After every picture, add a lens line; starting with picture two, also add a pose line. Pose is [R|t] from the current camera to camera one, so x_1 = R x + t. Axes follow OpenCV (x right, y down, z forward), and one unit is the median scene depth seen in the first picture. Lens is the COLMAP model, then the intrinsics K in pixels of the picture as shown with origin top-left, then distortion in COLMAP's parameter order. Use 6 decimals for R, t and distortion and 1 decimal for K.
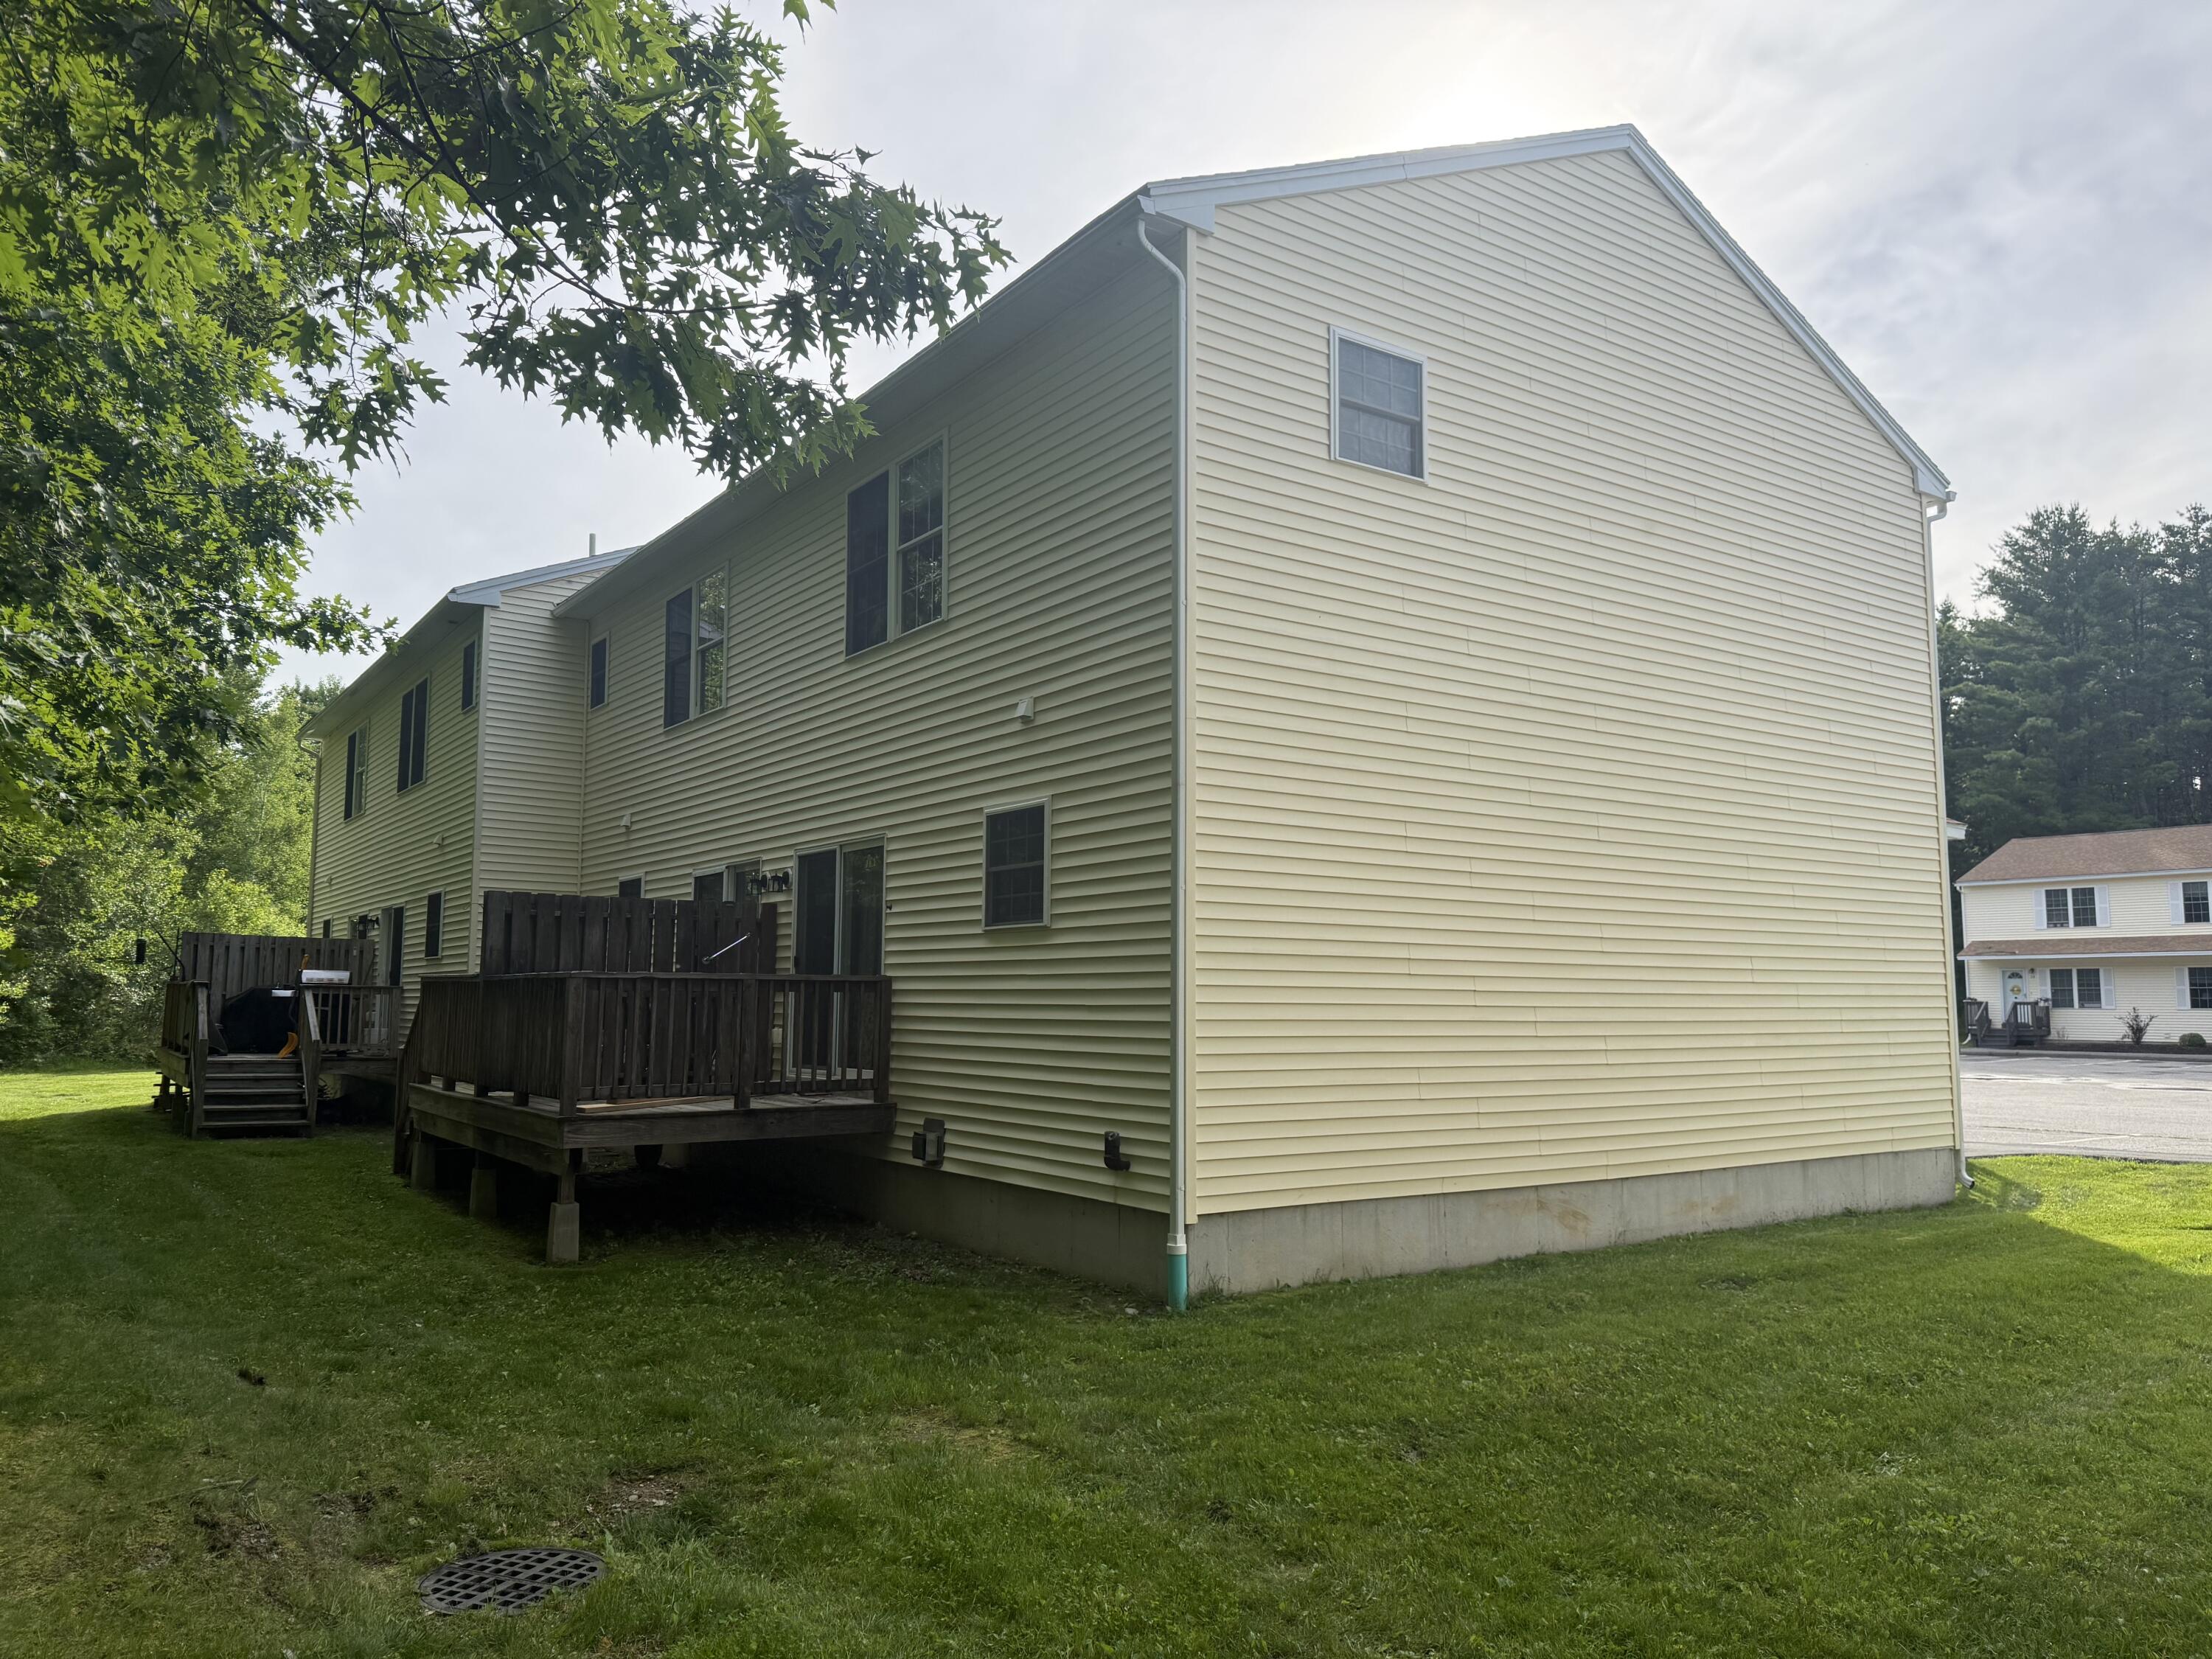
lens RADIAL K [[1548.4, 0, 1115.5], [0, 1548.4, 826.9], [0, 0, 1]] dist [0.120653, -0.168684]
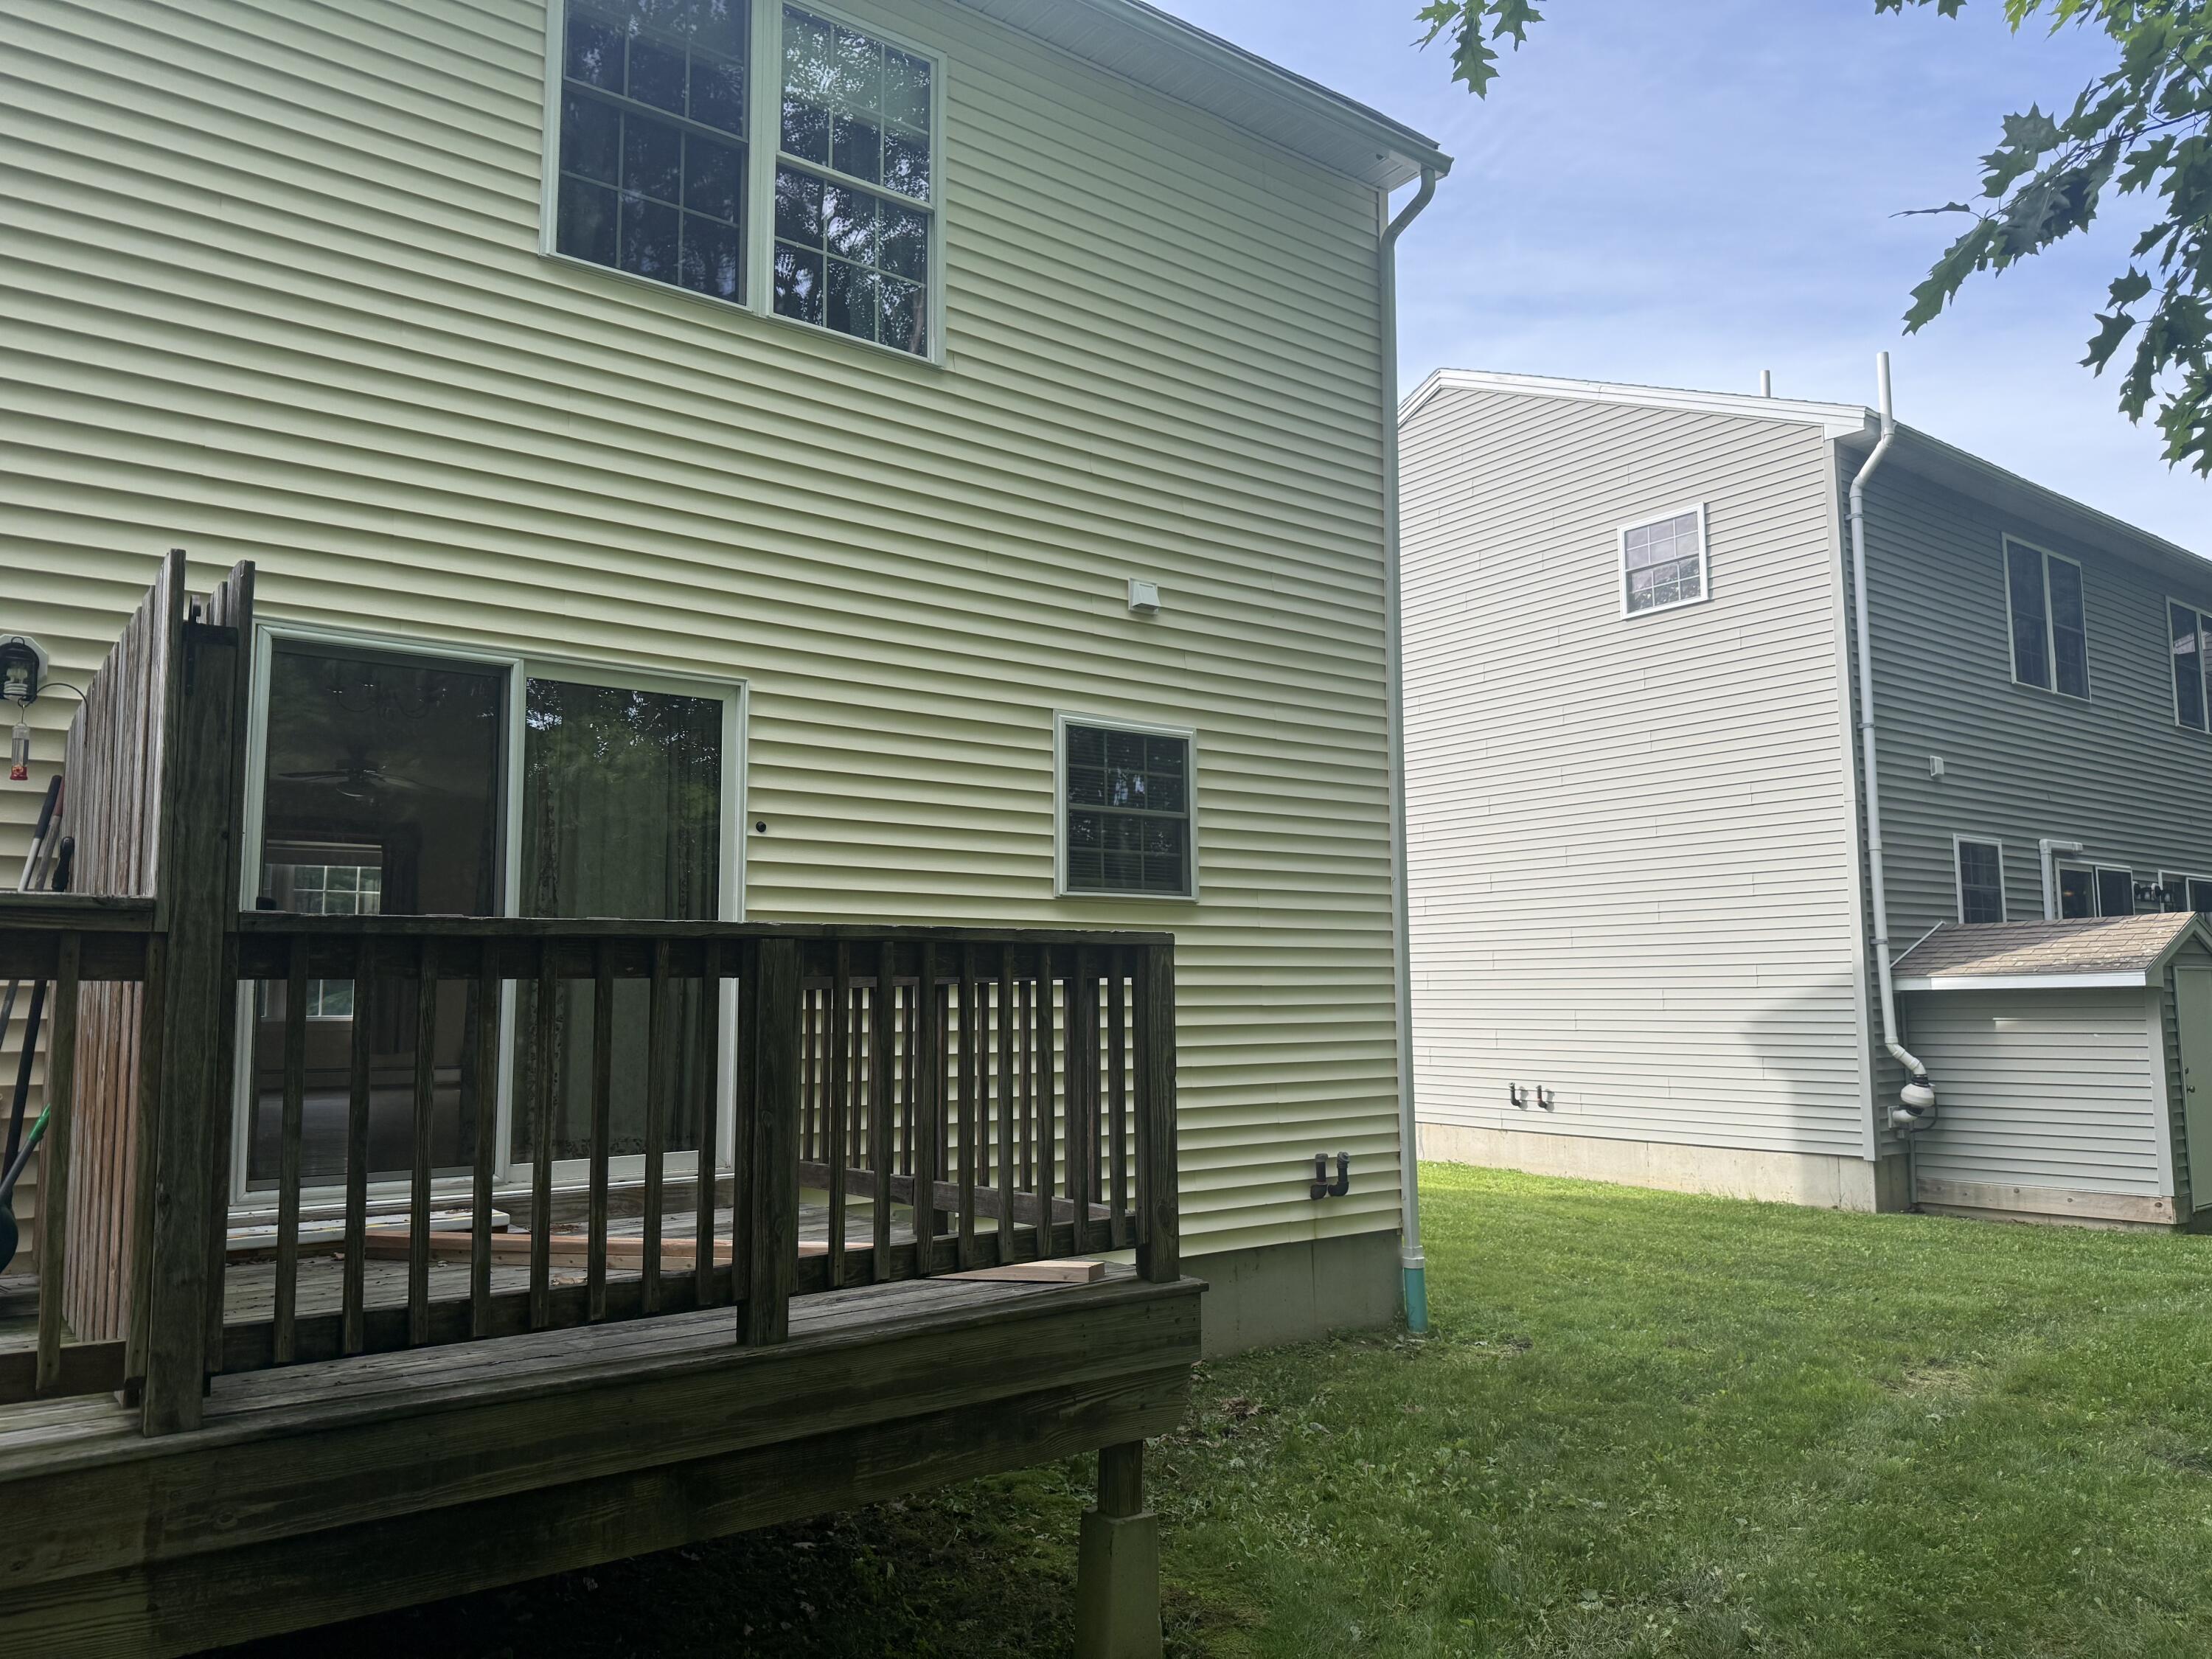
lens RADIAL K [[1548.4, 0, 1115.5], [0, 1548.4, 826.9], [0, 0, 1]] dist [0.120653, -0.168684]
pose [[-0.040924, 0.106055, 0.993518, -0.763153], [-0.103049, 0.988600, -0.109775, 0.110514], [-0.993834, -0.106873, -0.029528, 1.025899]]
